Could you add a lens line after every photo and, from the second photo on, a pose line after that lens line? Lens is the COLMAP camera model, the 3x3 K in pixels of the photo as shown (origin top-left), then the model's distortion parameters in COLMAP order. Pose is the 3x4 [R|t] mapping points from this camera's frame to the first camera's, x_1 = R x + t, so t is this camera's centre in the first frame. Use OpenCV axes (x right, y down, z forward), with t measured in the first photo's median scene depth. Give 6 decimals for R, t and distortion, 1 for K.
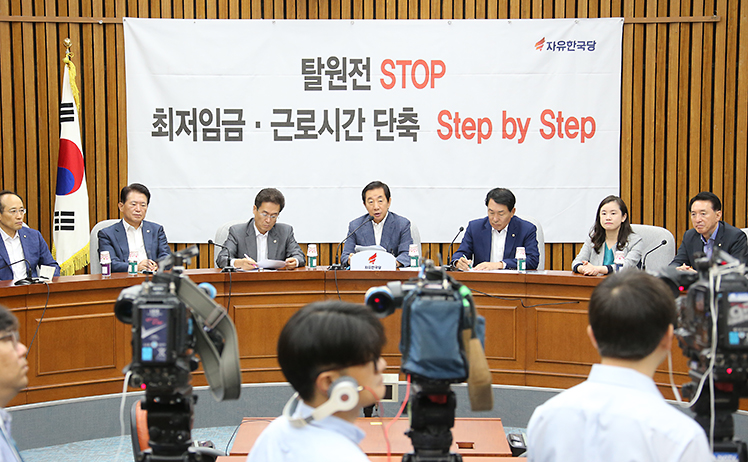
lens RADIAL K [[2125.0, 0, 374.0], [0, 2125.0, 231.0], [0, 0, 1]] dist [0.607752, -0.879737]
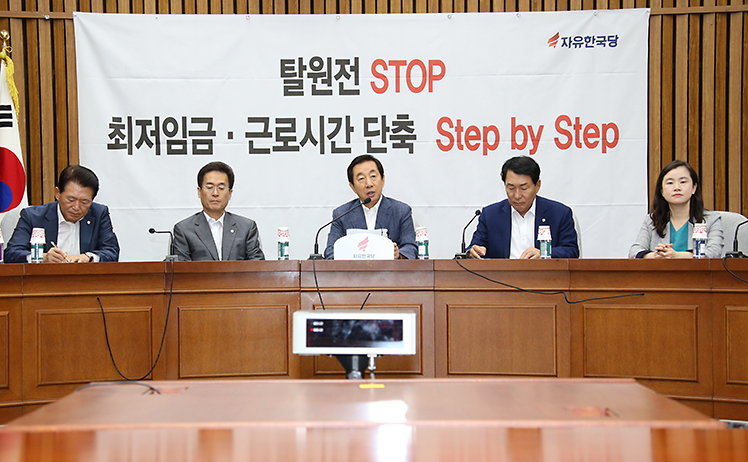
lens RADIAL K [[1506.7, 0, 369.7], [0, 1506.7, 261.0], [0, 0, 1]] dist [0.345805, 0.398880]
pose [[0.999961, -0.008158, 0.003502, -0.000224], [0.008416, 0.996646, -0.081395, 0.052040], [-0.002826, 0.081421, 0.996676, 0.388172]]
